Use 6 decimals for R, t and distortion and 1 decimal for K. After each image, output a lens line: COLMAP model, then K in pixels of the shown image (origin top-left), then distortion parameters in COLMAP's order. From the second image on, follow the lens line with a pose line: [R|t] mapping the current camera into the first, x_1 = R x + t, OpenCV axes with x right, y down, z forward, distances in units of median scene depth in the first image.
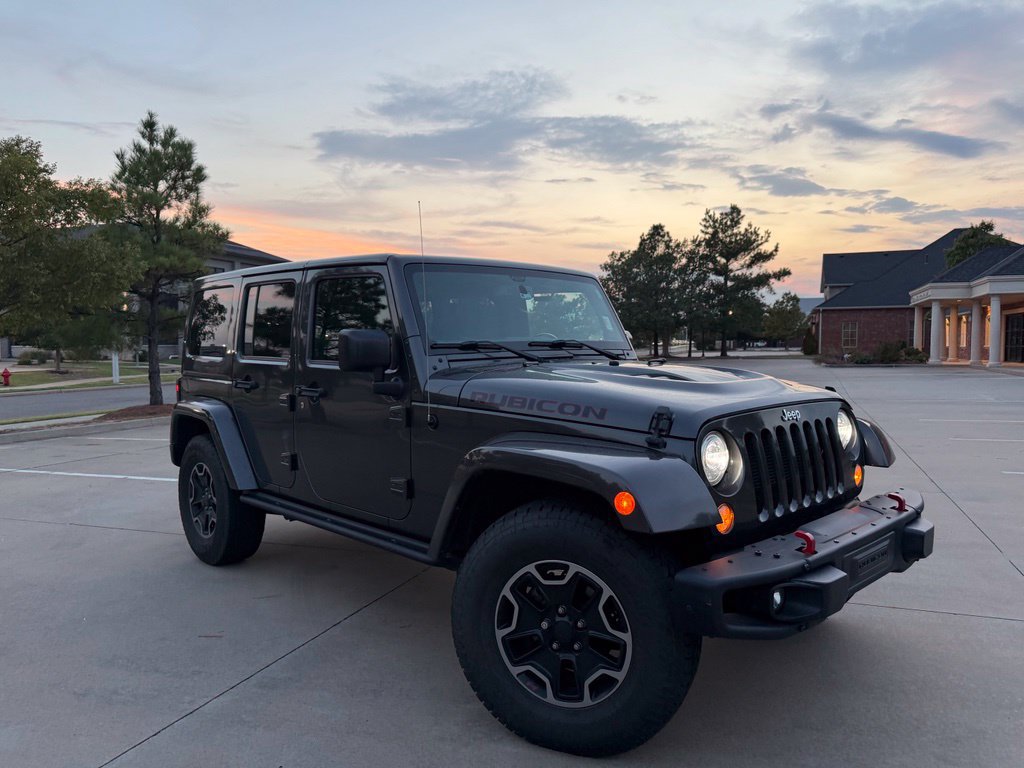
lens RADIAL K [[720.4, 0, 516.7], [0, 720.4, 381.2], [0, 0, 1]] dist [0.046892, -0.061166]
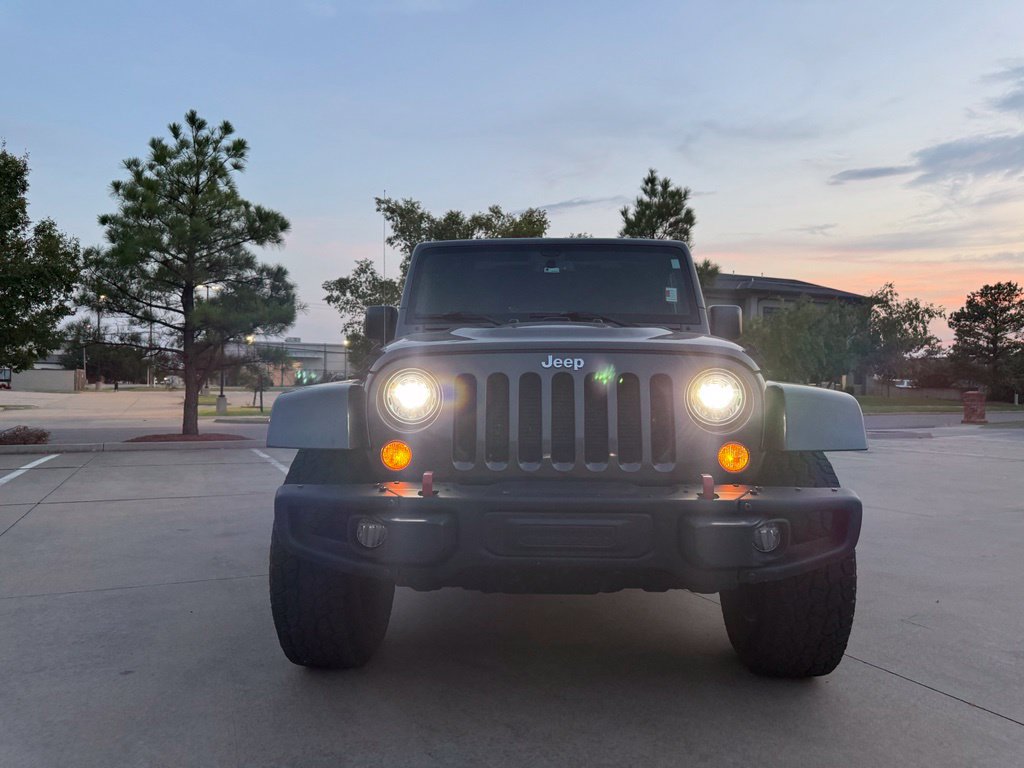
lens RADIAL K [[720.4, 0, 516.7], [0, 720.4, 381.2], [0, 0, 1]] dist [0.046892, -0.061166]
pose [[0.711022, 0.005328, -0.703150, 0.153047], [-0.046516, 0.998137, -0.039474, 0.017019], [0.701630, 0.060775, 0.709945, 0.061602]]
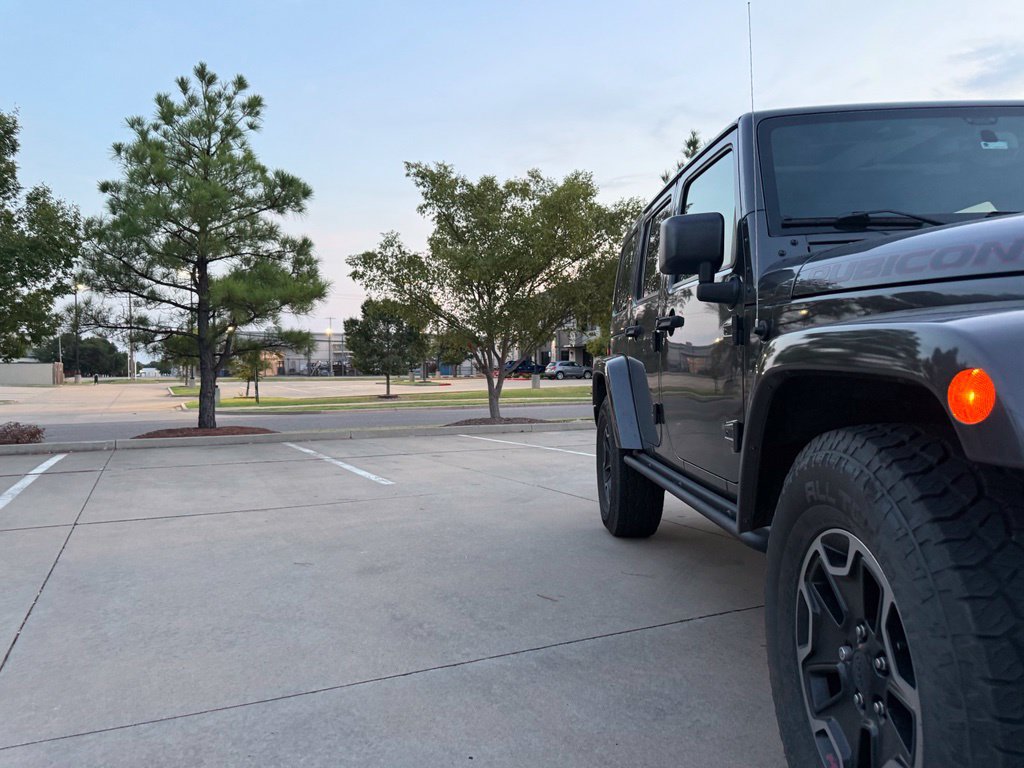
lens RADIAL K [[719.4, 0, 510.8], [0, 719.4, 375.1], [0, 0, 1]] dist [0.057617, -0.075964]
pose [[0.725900, -0.000508, -0.687800, 0.031209], [-0.027759, 0.999163, -0.030035, 0.022816], [0.687240, 0.040895, 0.725279, 0.066723]]
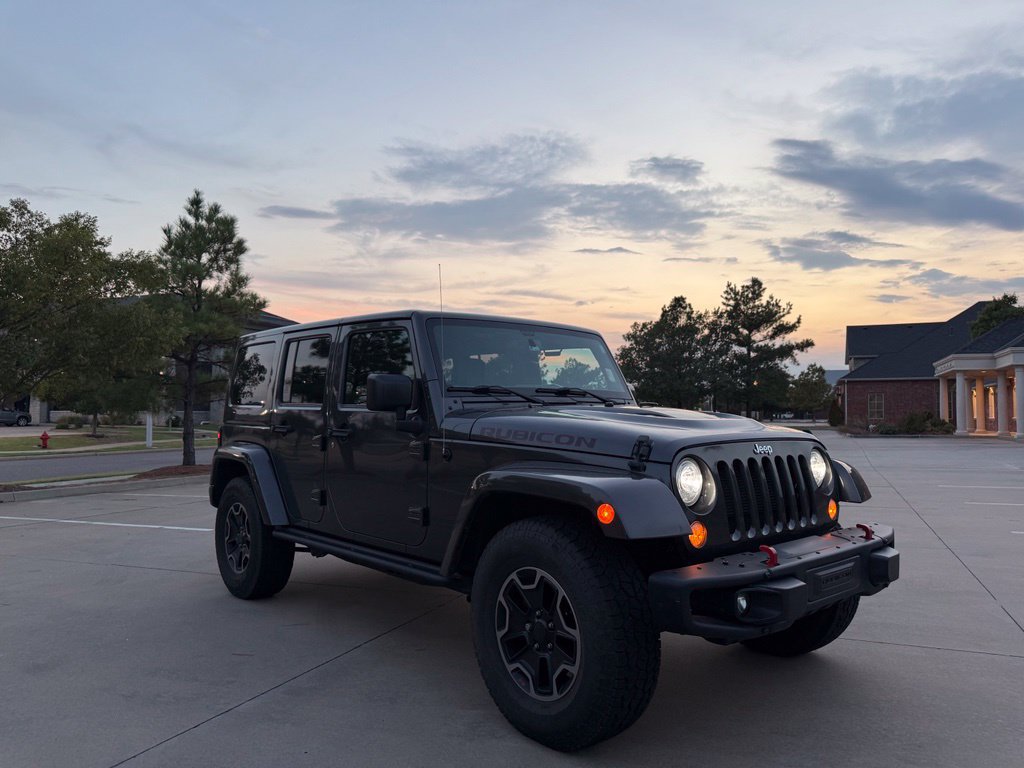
lens RADIAL K [[717.3, 0, 514.7], [0, 717.3, 383.9], [0, 0, 1]] dist [0.081610, -0.125032]
pose [[0.999301, 0.006548, -0.036801, 0.005486], [-0.009950, 0.995613, -0.093041, 0.008979], [0.036030, 0.093342, 0.994982, -0.023717]]
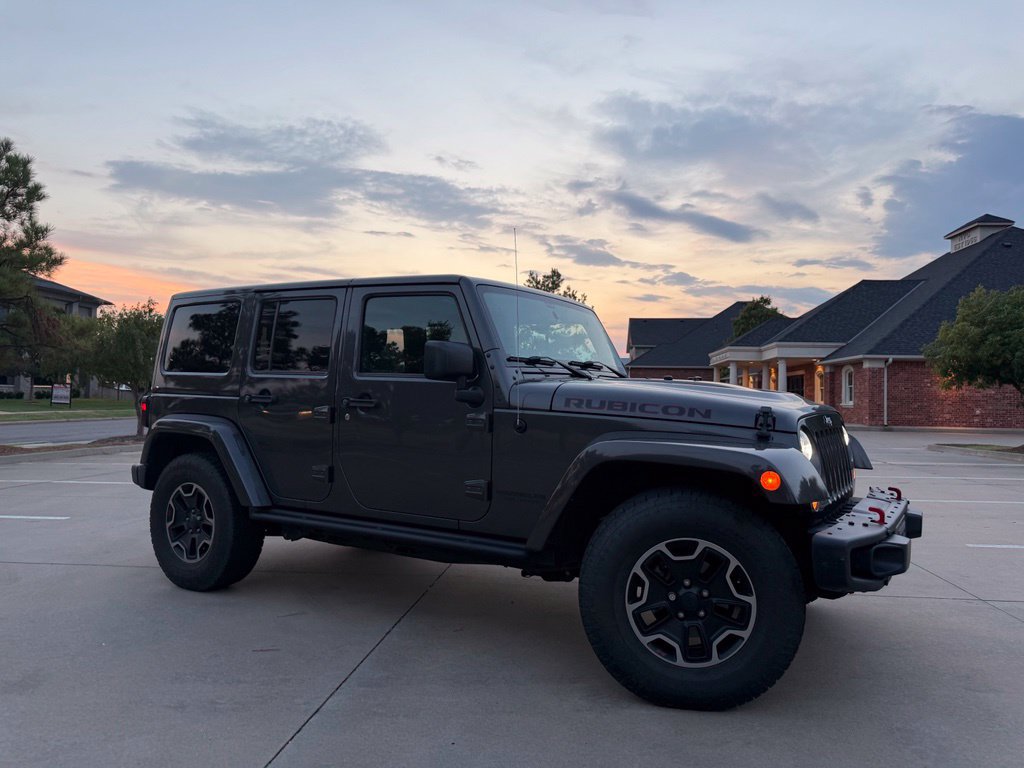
lens RADIAL K [[714.9, 0, 507.5], [0, 714.9, 384.2], [0, 0, 1]] dist [0.088785, -0.123490]
pose [[0.970389, 0.028443, 0.239866, -0.073459], [-0.012068, 0.997512, -0.069461, 0.012506], [-0.241245, 0.064509, 0.968318, -0.009289]]
